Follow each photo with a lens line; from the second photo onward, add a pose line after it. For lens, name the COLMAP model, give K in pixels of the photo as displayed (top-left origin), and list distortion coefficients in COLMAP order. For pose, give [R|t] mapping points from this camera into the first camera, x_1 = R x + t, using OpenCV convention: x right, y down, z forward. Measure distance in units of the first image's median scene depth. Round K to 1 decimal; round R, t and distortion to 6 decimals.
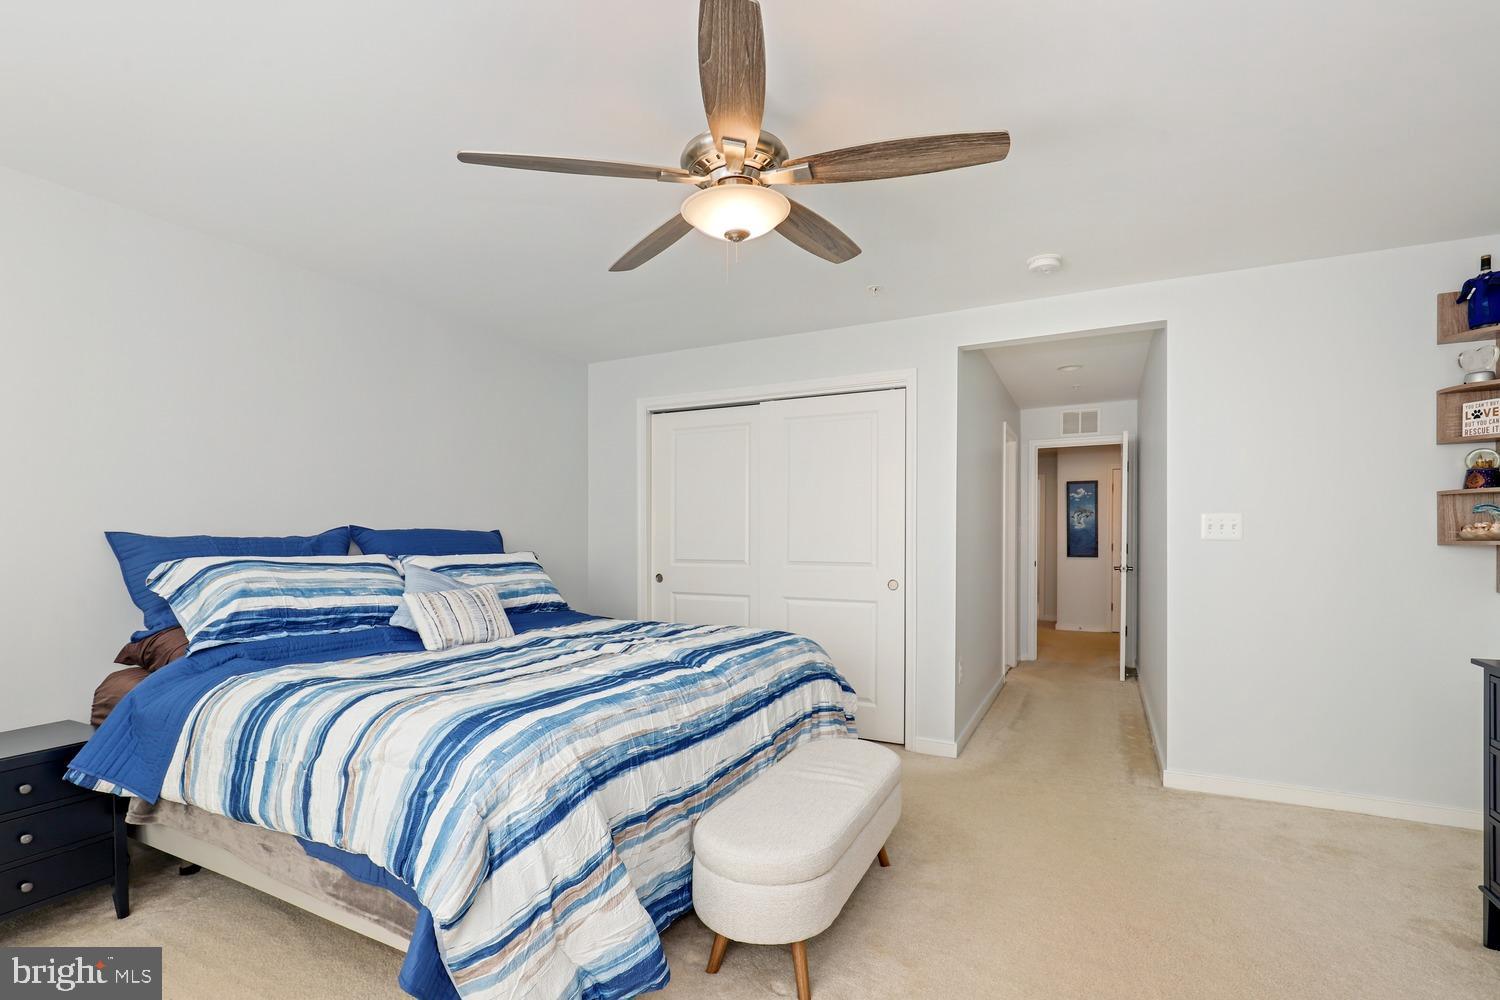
lens RADIAL K [[687.9, 0, 744.4], [0, 687.9, 544.3], [0, 0, 1]] dist [-0.004808, 0.000336]
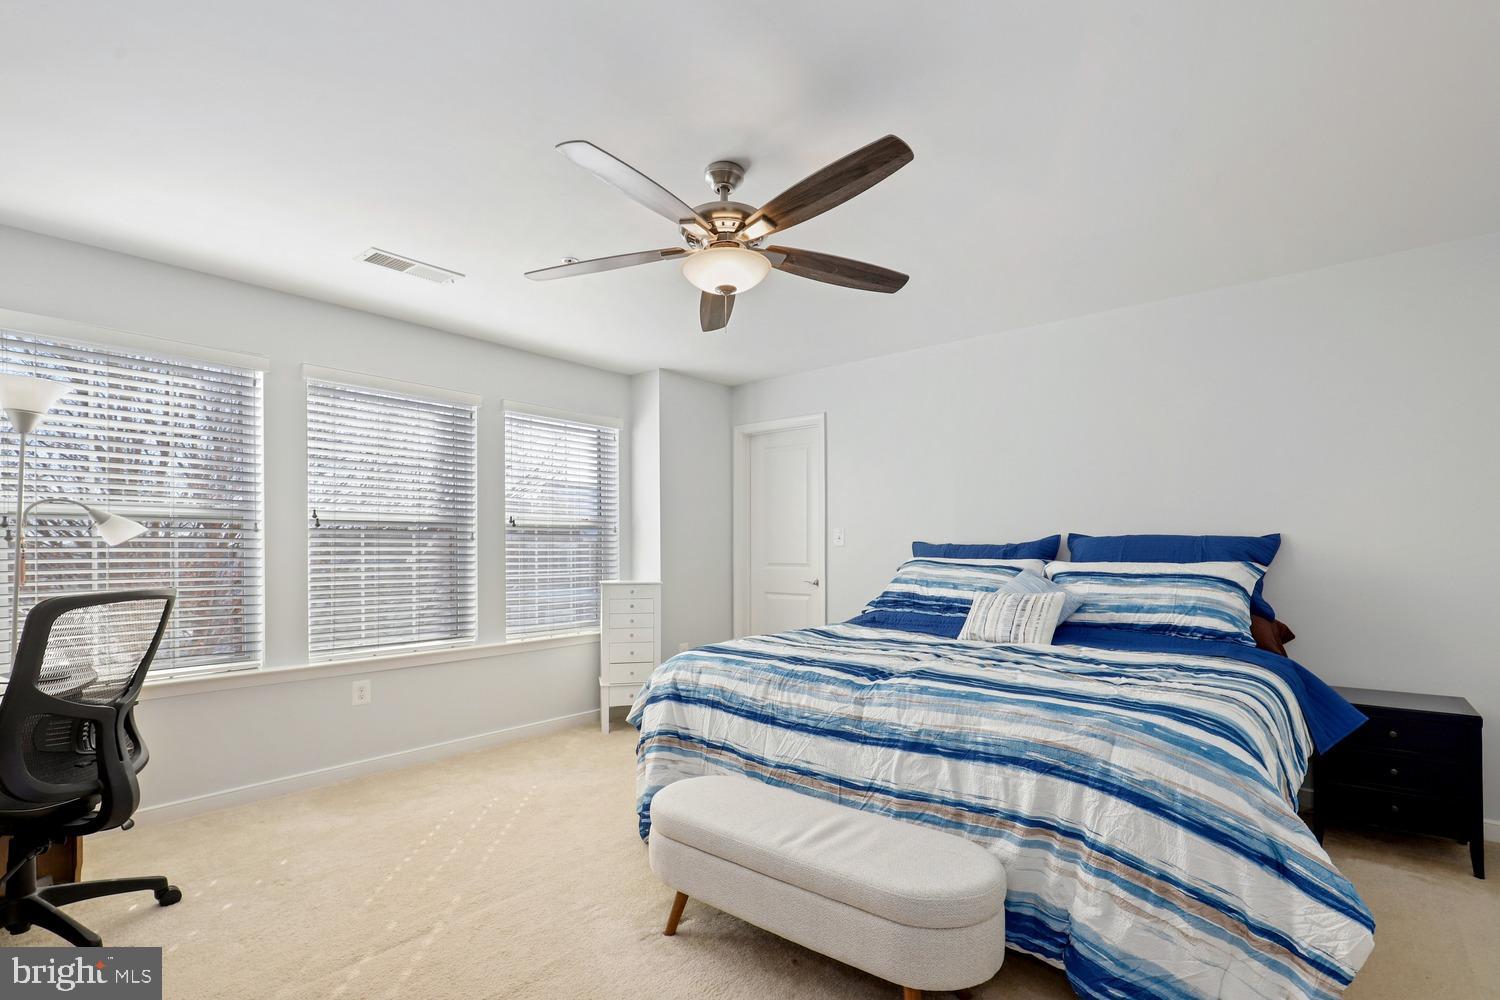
lens RADIAL K [[687.9, 0, 748.2], [0, 687.9, 539.2], [0, 0, 1]] dist [-0.004808, 0.000336]
pose [[-0.214015, -0.007452, -0.976802, 0.887114], [-0.004489, 0.999968, -0.006645, -0.011753], [0.976820, 0.002962, -0.214041, 1.002876]]
